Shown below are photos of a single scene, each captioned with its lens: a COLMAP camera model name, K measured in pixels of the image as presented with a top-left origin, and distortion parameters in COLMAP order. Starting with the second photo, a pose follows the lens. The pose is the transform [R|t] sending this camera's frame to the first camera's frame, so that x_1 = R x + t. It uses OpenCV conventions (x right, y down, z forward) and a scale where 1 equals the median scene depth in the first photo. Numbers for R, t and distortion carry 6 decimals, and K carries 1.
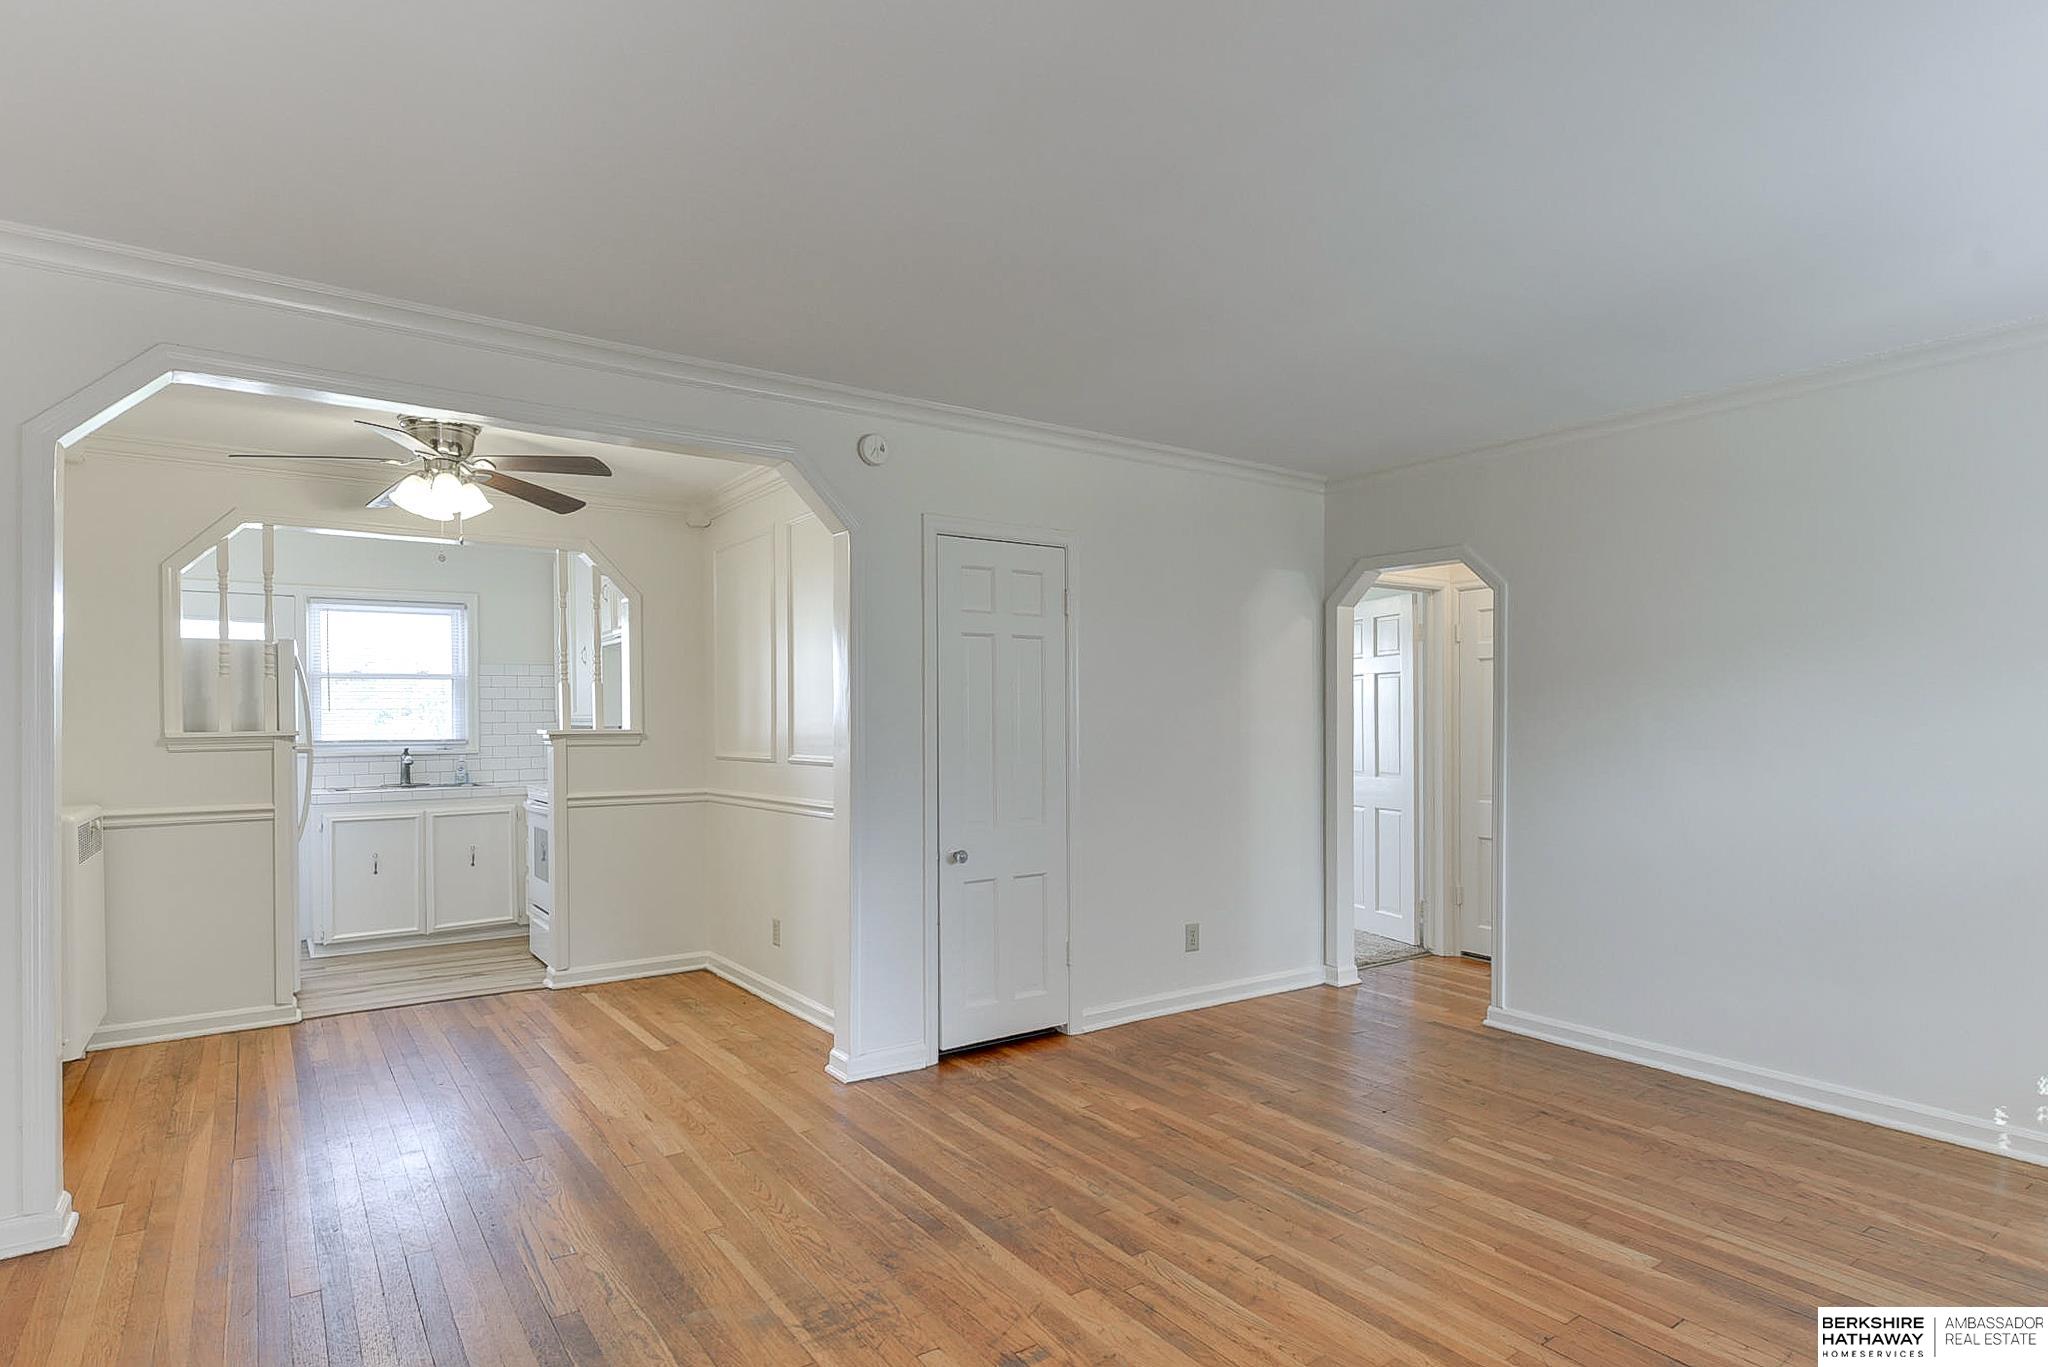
lens RADIAL K [[1058.9, 0, 1010.5], [0, 1058.9, 714.0], [0, 0, 1]] dist [0.004105, -0.001315]
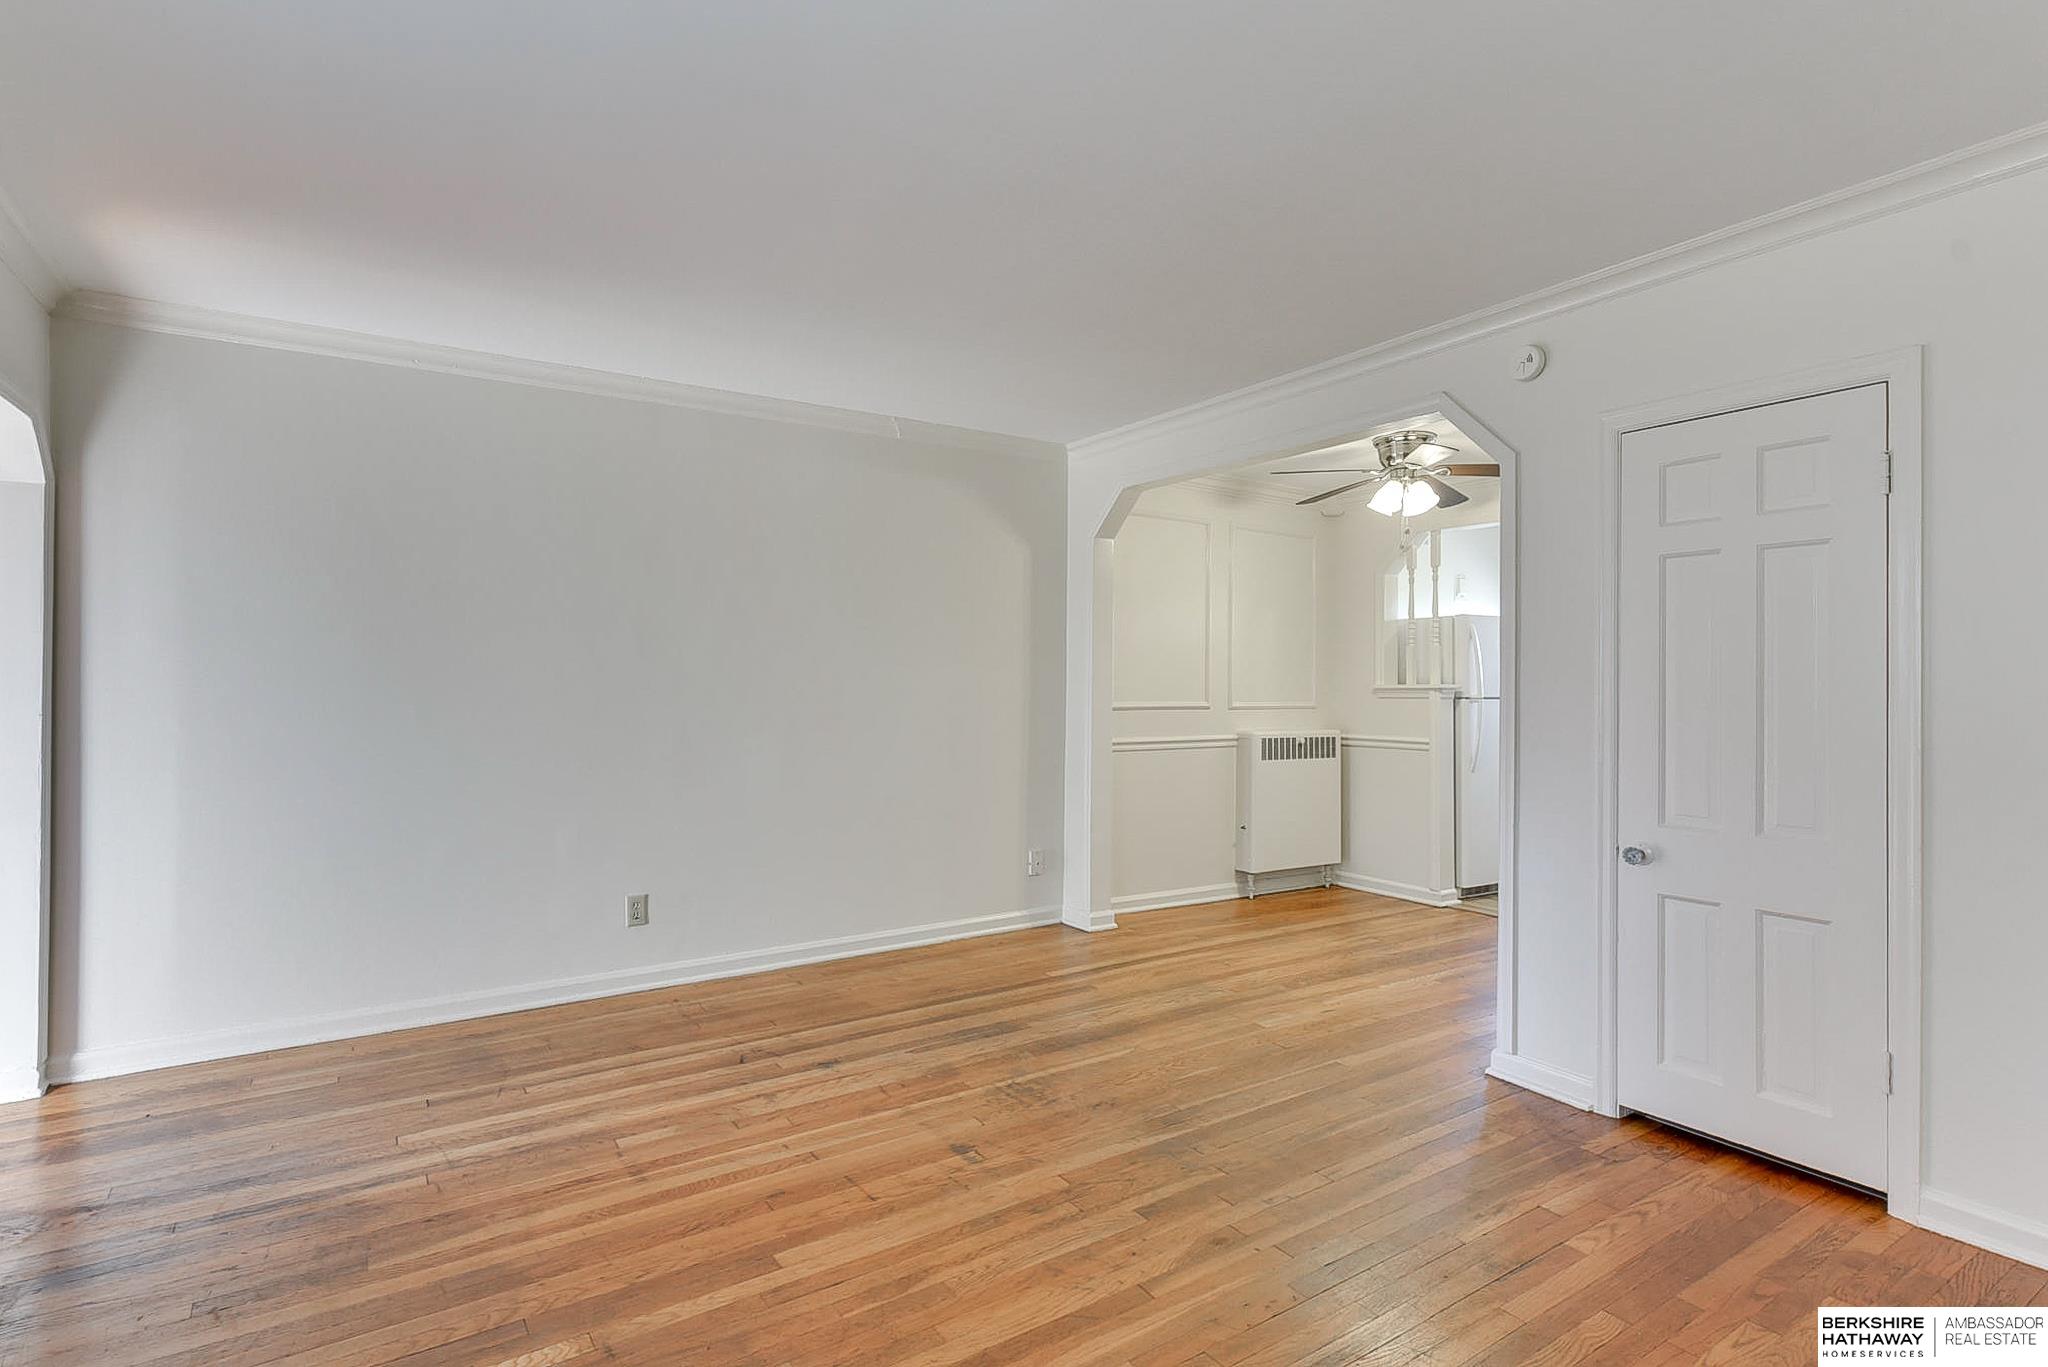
lens RADIAL K [[1023.5, 0, 1022.2], [0, 1023.5, 678.4], [0, 0, 1]] dist [0.011530, -0.008109]
pose [[-0.012332, 0.003739, -0.999917, 0.775367], [-0.000508, 0.999993, 0.003745, 0.007515], [0.999924, 0.000554, -0.012330, 0.654383]]
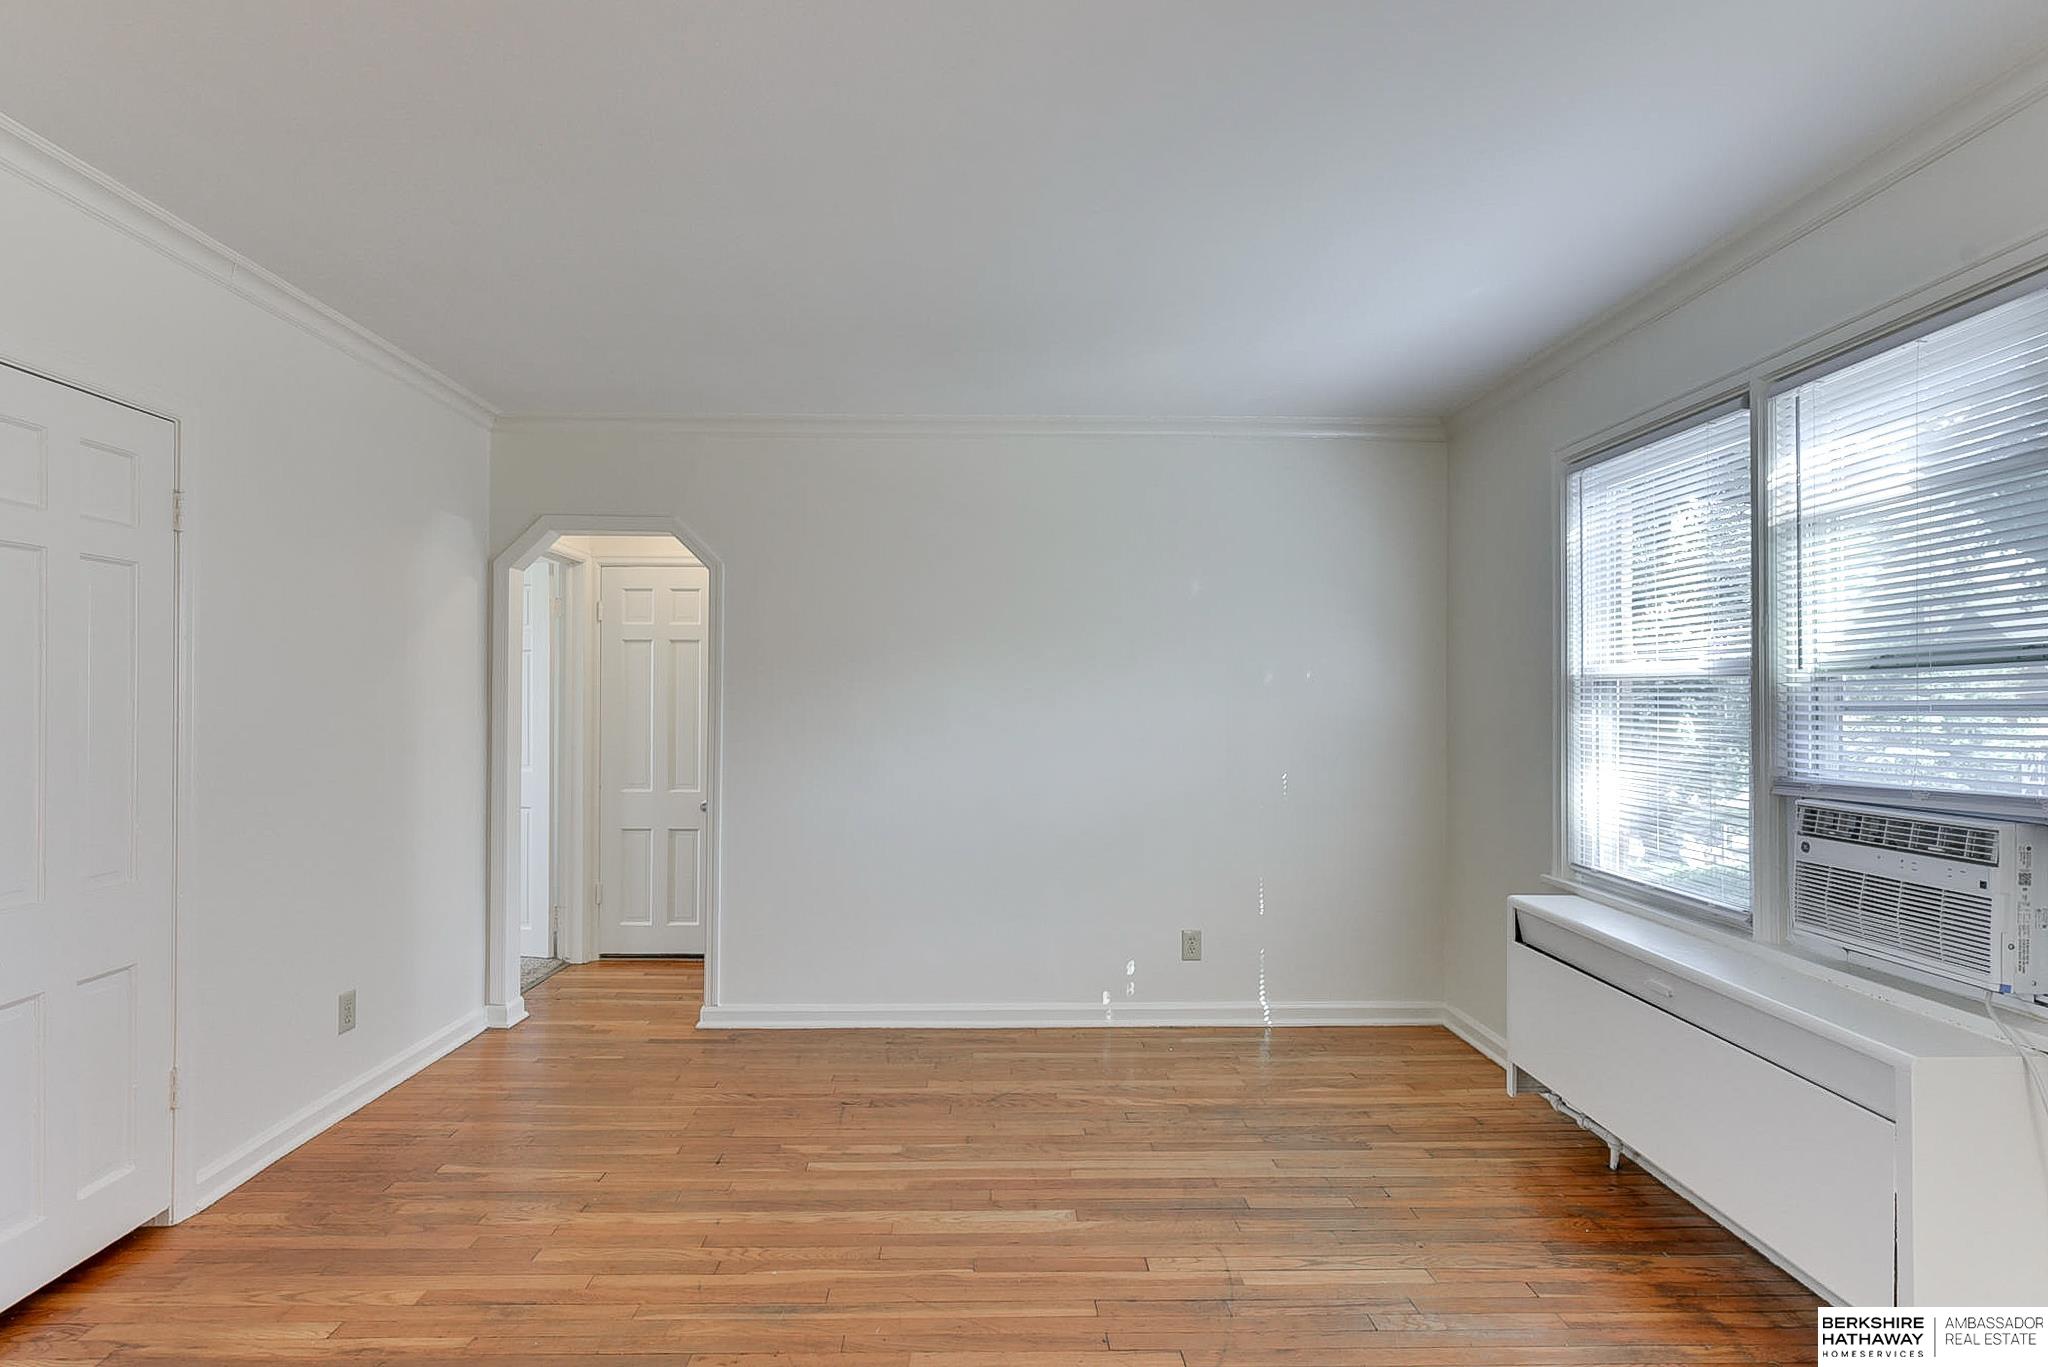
lens RADIAL K [[1023.5, 0, 991.8], [0, 1023.5, 683.3], [0, 0, 1]] dist [0.011530, -0.008109]
pose [[0.562692, 0.018460, 0.826460, -0.211584], [-0.004327, 0.999803, -0.019386, 0.004490], [-0.826655, 0.007332, 0.562661, 0.347075]]
